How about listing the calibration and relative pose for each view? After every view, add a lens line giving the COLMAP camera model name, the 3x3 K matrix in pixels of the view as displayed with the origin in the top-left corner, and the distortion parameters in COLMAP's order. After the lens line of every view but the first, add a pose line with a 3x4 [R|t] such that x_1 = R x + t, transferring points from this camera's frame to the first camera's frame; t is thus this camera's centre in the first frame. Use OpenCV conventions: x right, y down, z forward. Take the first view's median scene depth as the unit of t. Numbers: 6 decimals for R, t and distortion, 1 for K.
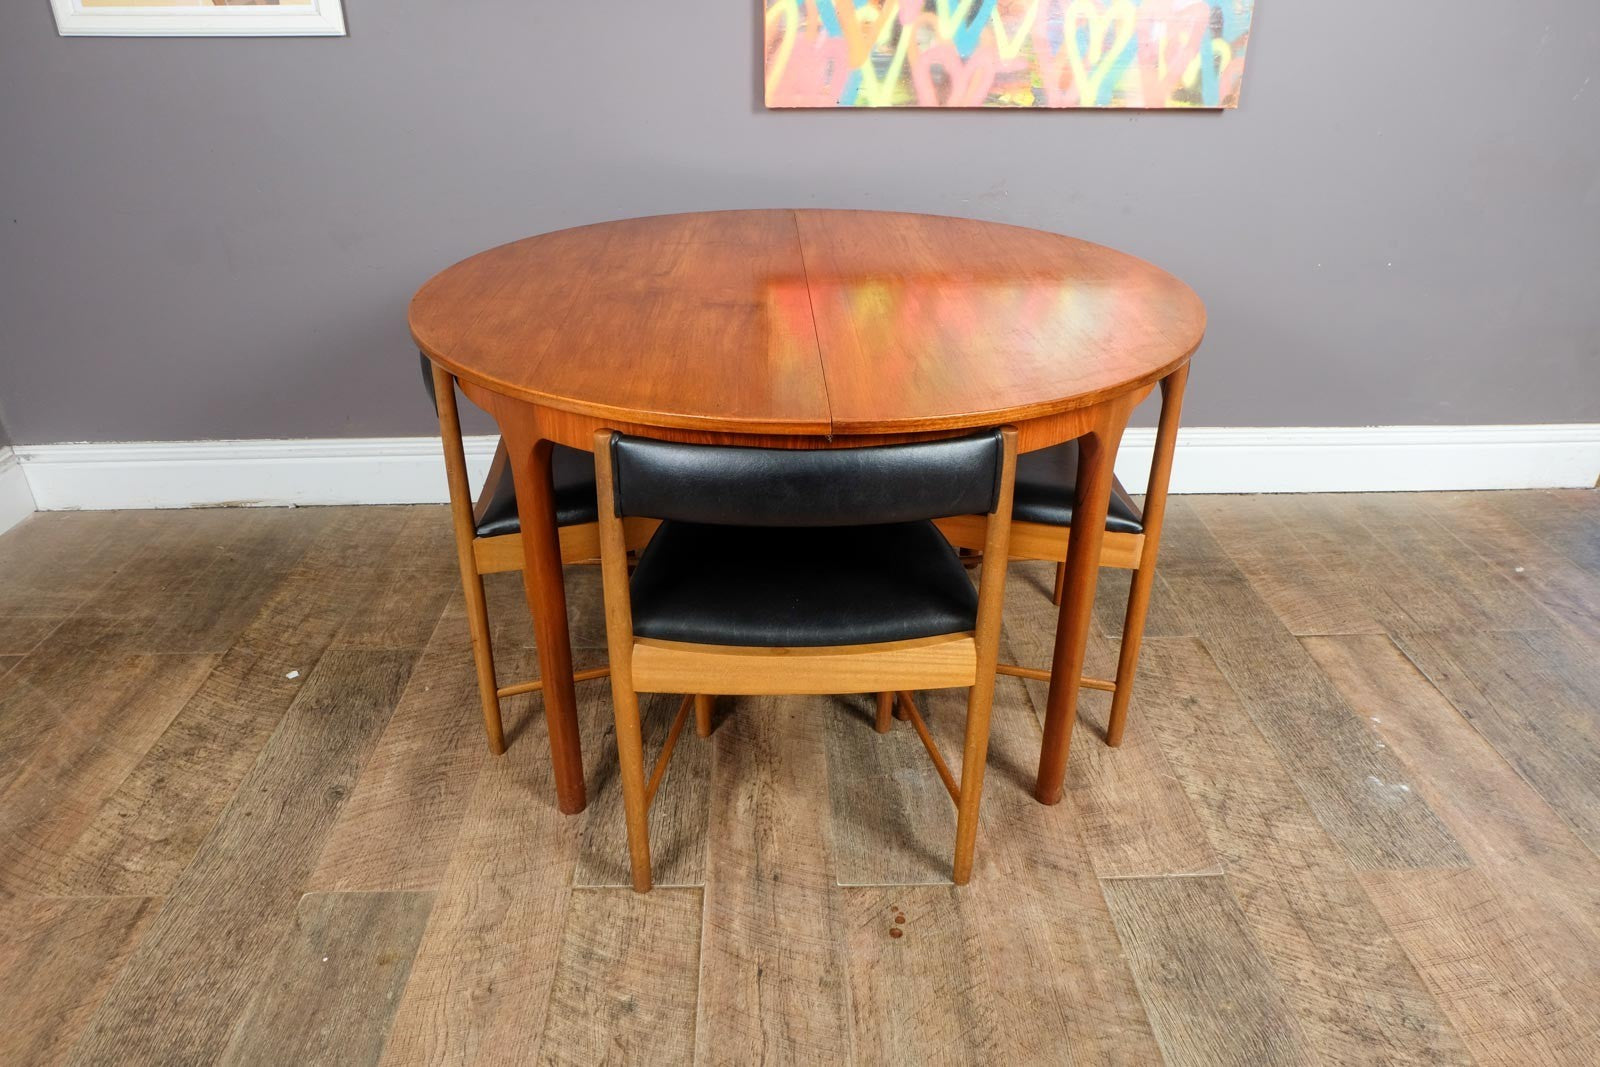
lens RADIAL K [[1074.6, 0, 796.6], [0, 1074.6, 521.9], [0, 0, 1]] dist [-0.044423, 0.026345]
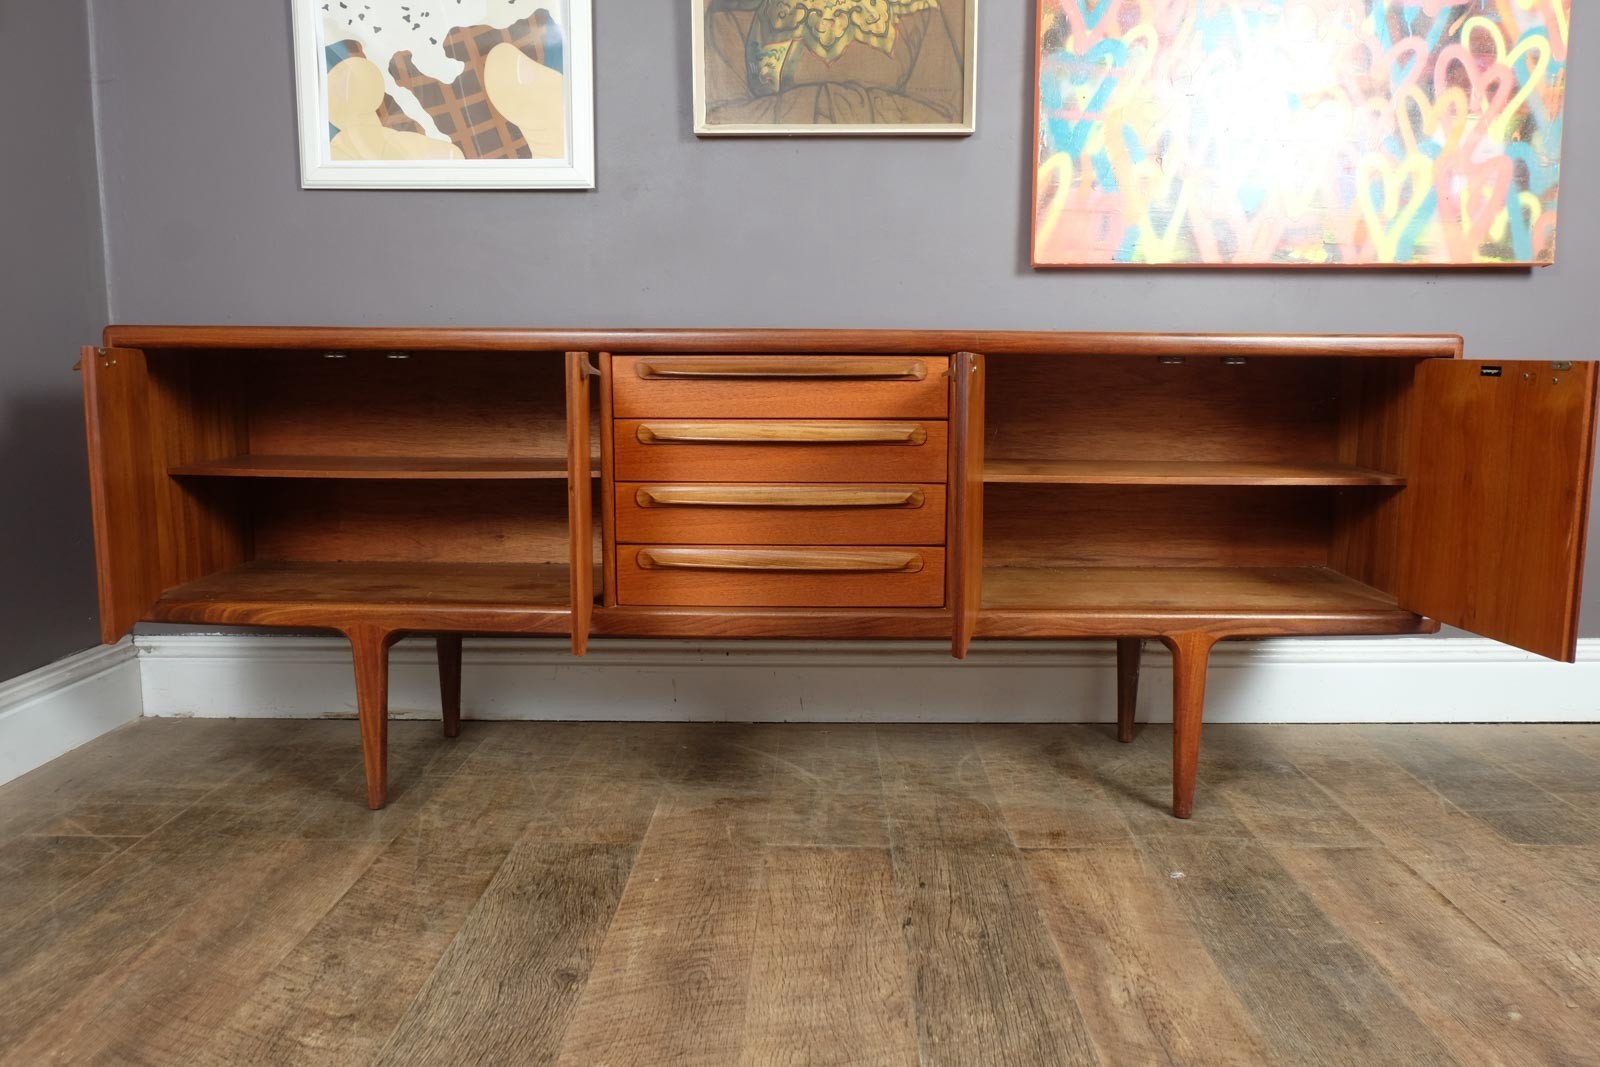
lens RADIAL K [[1227.3, 0, 819.3], [0, 1227.3, 518.6], [0, 0, 1]] dist [-0.017973, -0.002691]
pose [[0.999172, 0.009472, -0.039571, -0.210304], [-0.022149, 0.942419, -0.333701, 0.220569], [0.034132, 0.334301, 0.941848, 0.080763]]
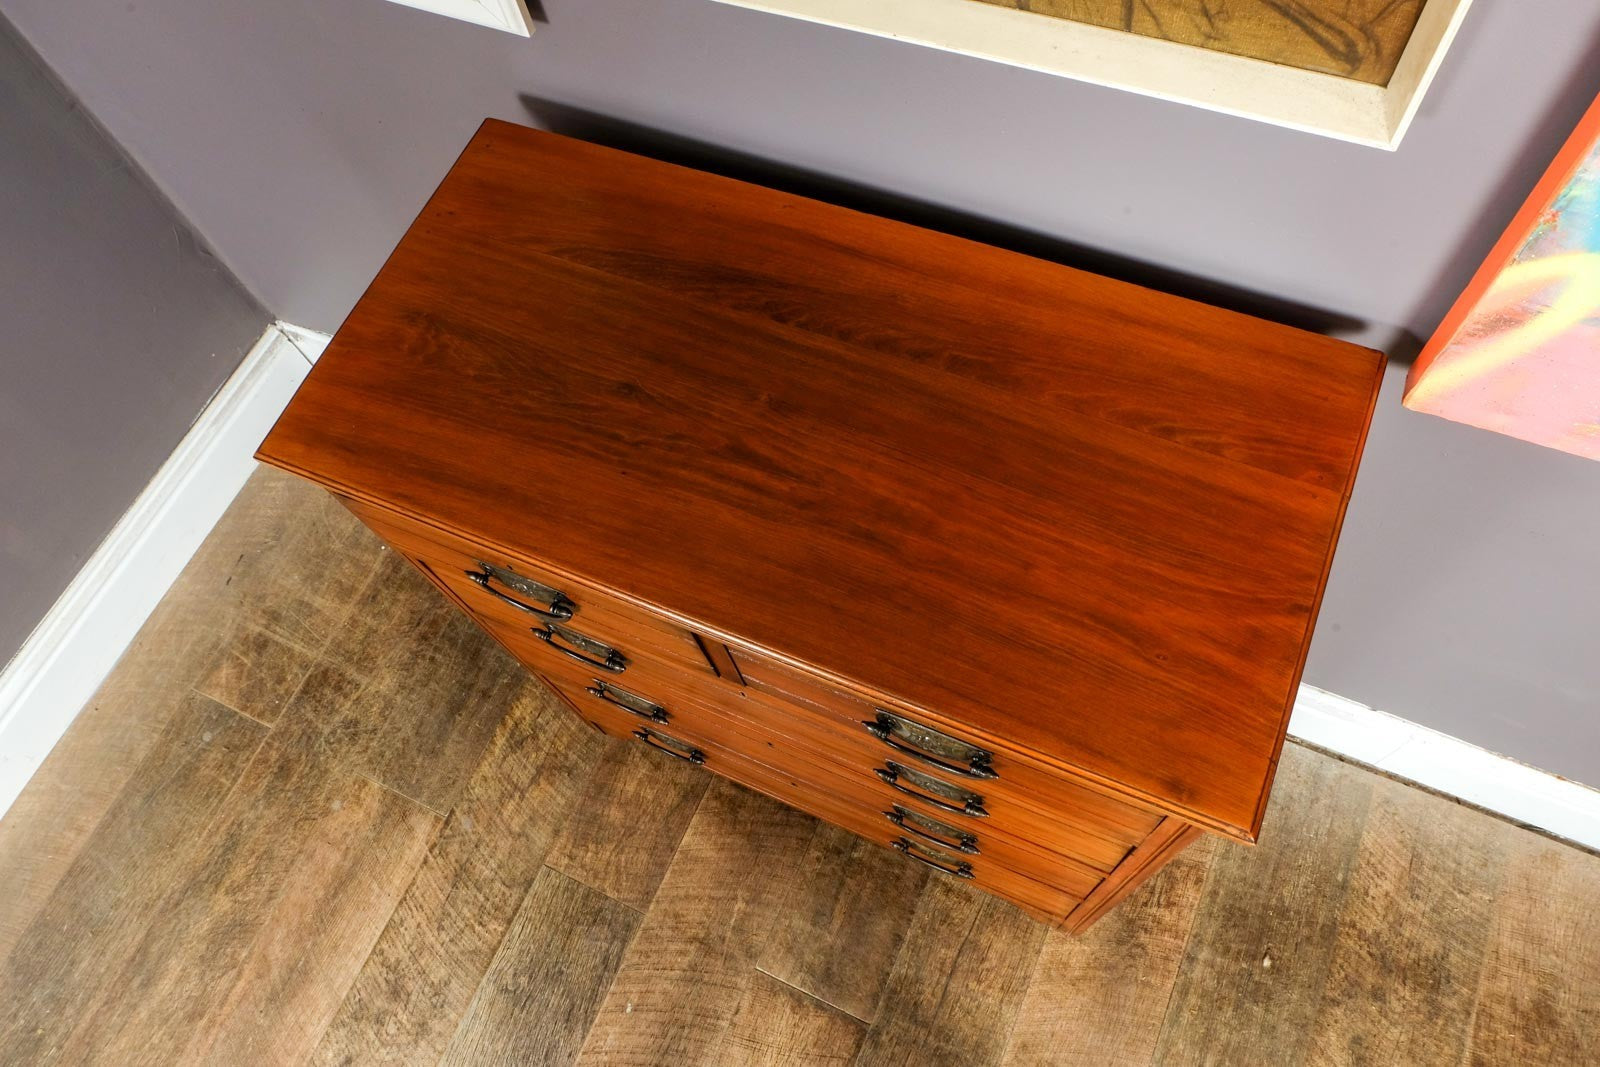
lens RADIAL K [[1074.6, 0, 797.9], [0, 1074.6, 536.9], [0, 0, 1]] dist [-0.044423, 0.026345]
pose [[0.887530, 0.358745, -0.289125, -0.132364], [-0.097490, 0.759518, 0.643140, -0.718746], [0.450318, -0.542619, 0.709068, 0.726257]]
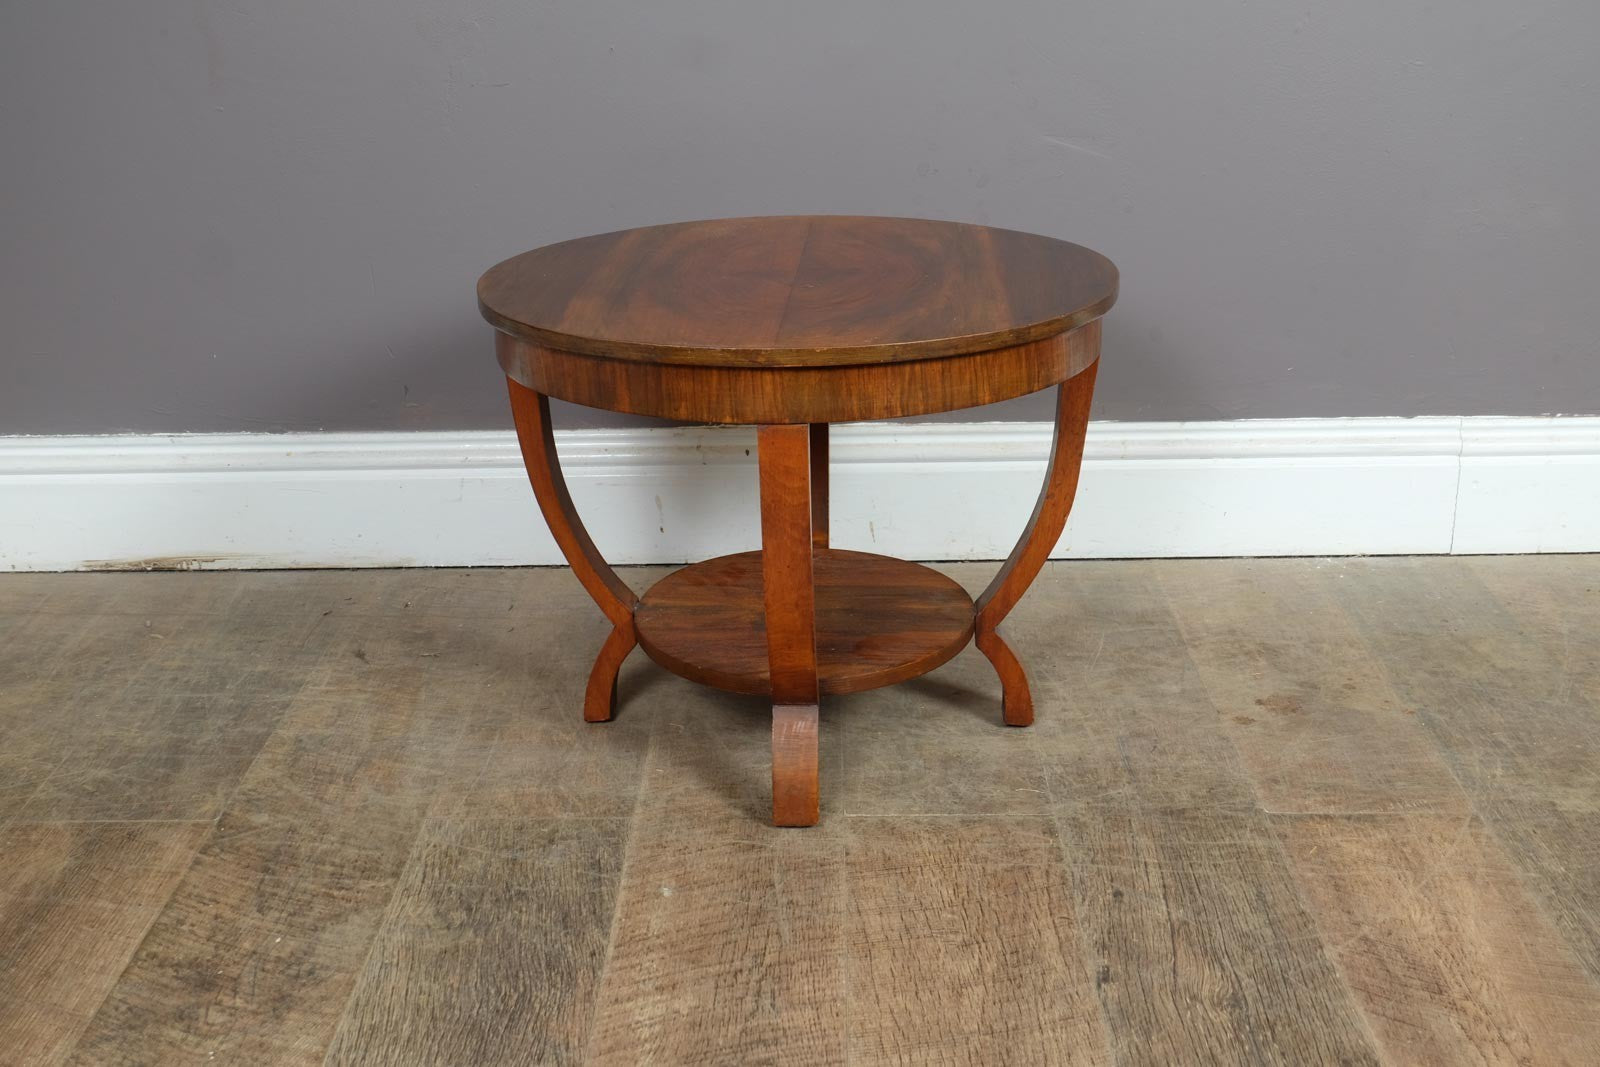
lens RADIAL K [[1849.5, 0, 797.1], [0, 1849.5, 524.3], [0, 0, 1]] dist [-0.020598, 0.000000]
pose [[0.998585, -0.002530, -0.053118, -0.267312], [-0.003920, 0.992648, -0.120976, 0.102786], [0.053033, 0.121013, 0.991233, 0.208083]]
